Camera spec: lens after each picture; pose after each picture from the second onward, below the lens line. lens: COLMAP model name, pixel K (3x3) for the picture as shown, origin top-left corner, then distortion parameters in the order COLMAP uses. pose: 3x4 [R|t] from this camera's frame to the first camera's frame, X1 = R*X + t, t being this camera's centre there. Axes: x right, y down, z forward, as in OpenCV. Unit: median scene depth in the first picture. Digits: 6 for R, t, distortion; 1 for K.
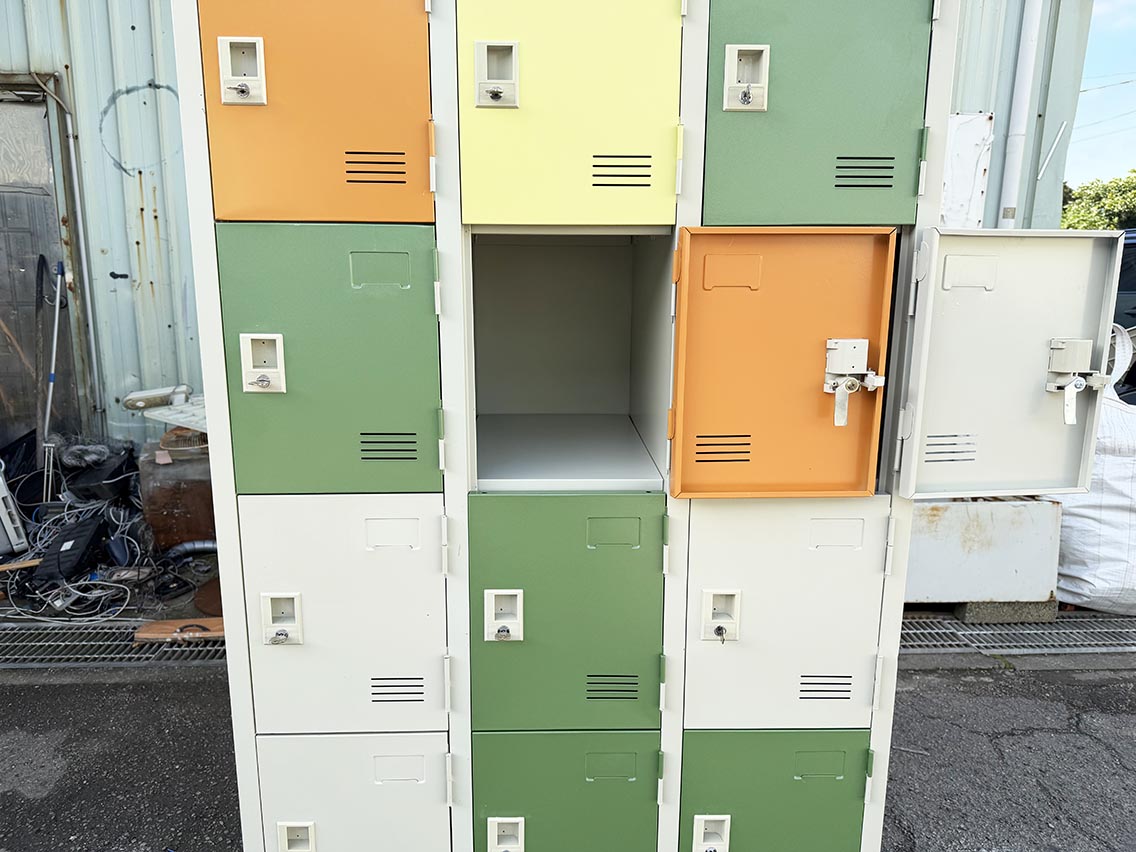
lens RADIAL K [[806.5, 0, 567.7], [0, 806.5, 431.1], [0, 0, 1]] dist [0.013007, -0.021043]
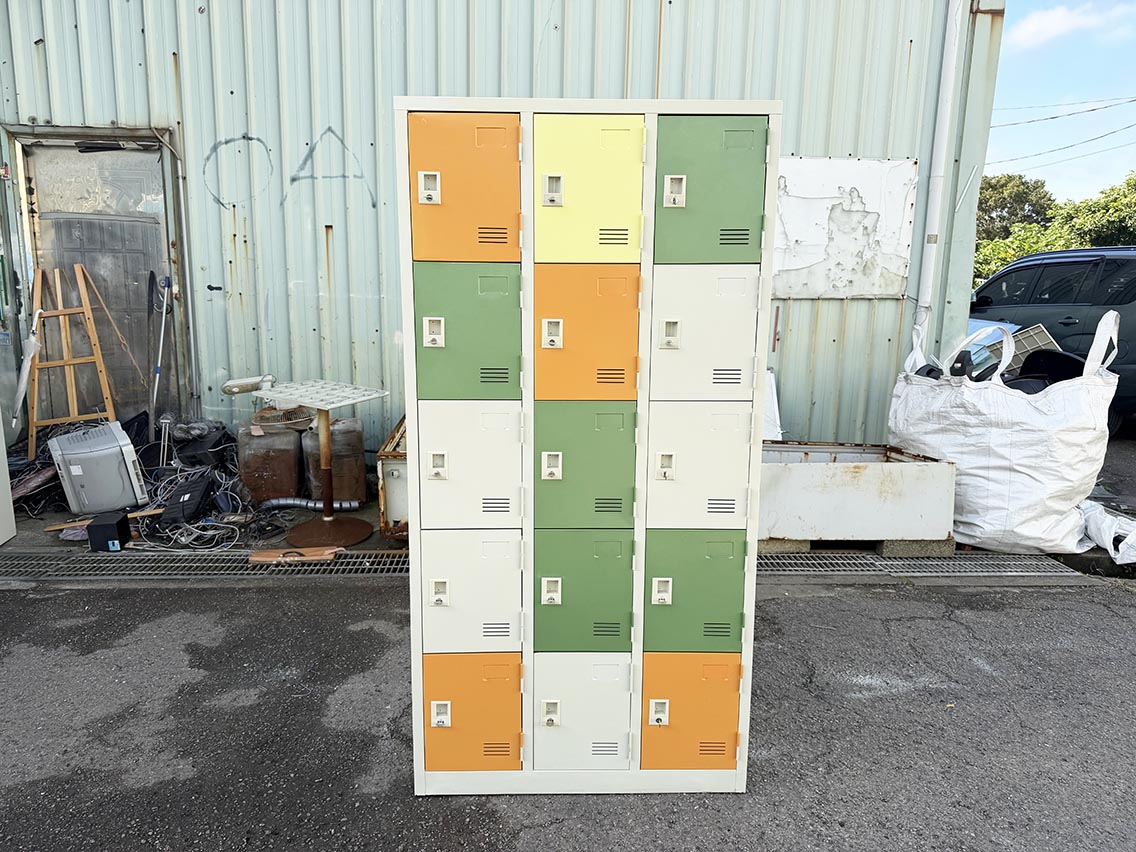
lens RADIAL K [[806.5, 0, 564.5], [0, 806.5, 428.0], [0, 0, 1]] dist [0.013007, -0.021043]
pose [[0.999991, 0.002647, -0.003387, -0.012769], [-0.002715, 0.999793, -0.020167, 0.052835], [0.003333, 0.020176, 0.999791, -0.269219]]
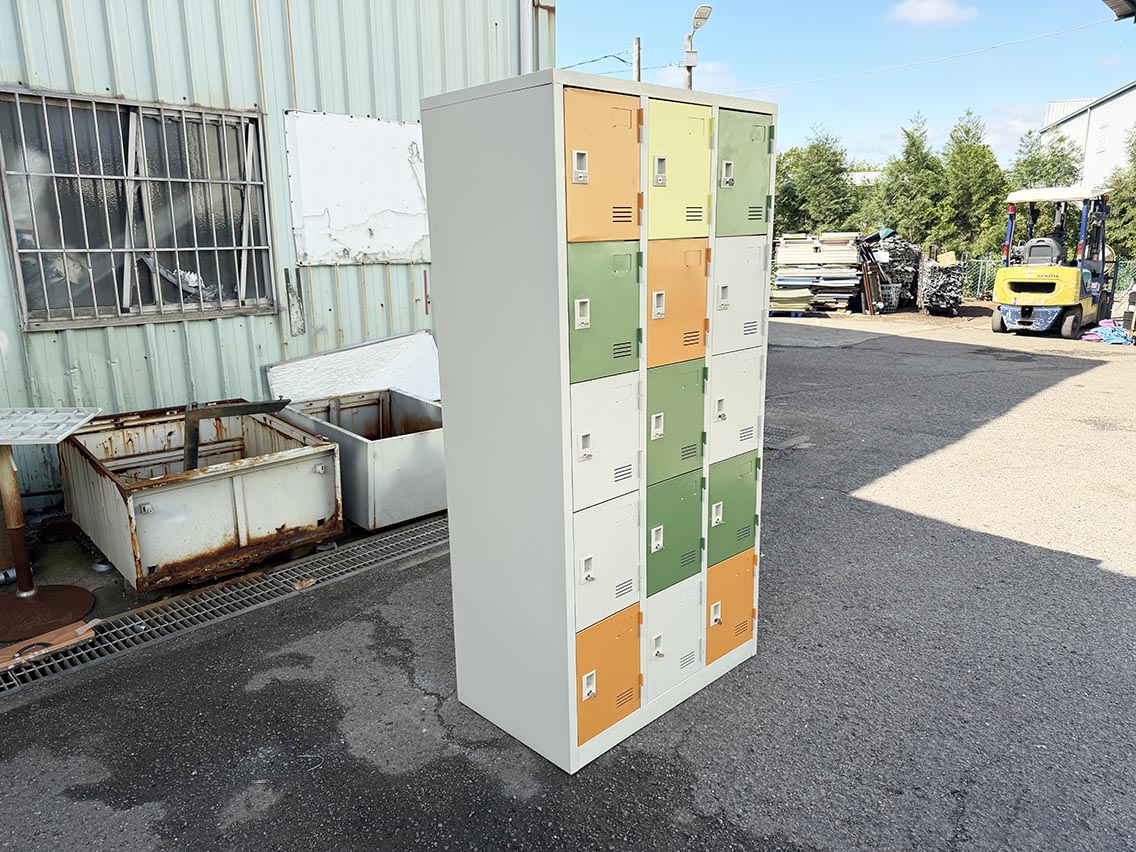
lens RADIAL K [[806.5, 0, 577.1], [0, 806.5, 434.9], [0, 0, 1]] dist [0.013007, -0.021043]
pose [[0.732304, -0.185415, 0.655249, -0.477733], [0.159999, 0.982130, 0.099097, 0.002982], [-0.661914, 0.032270, 0.748885, -0.129111]]
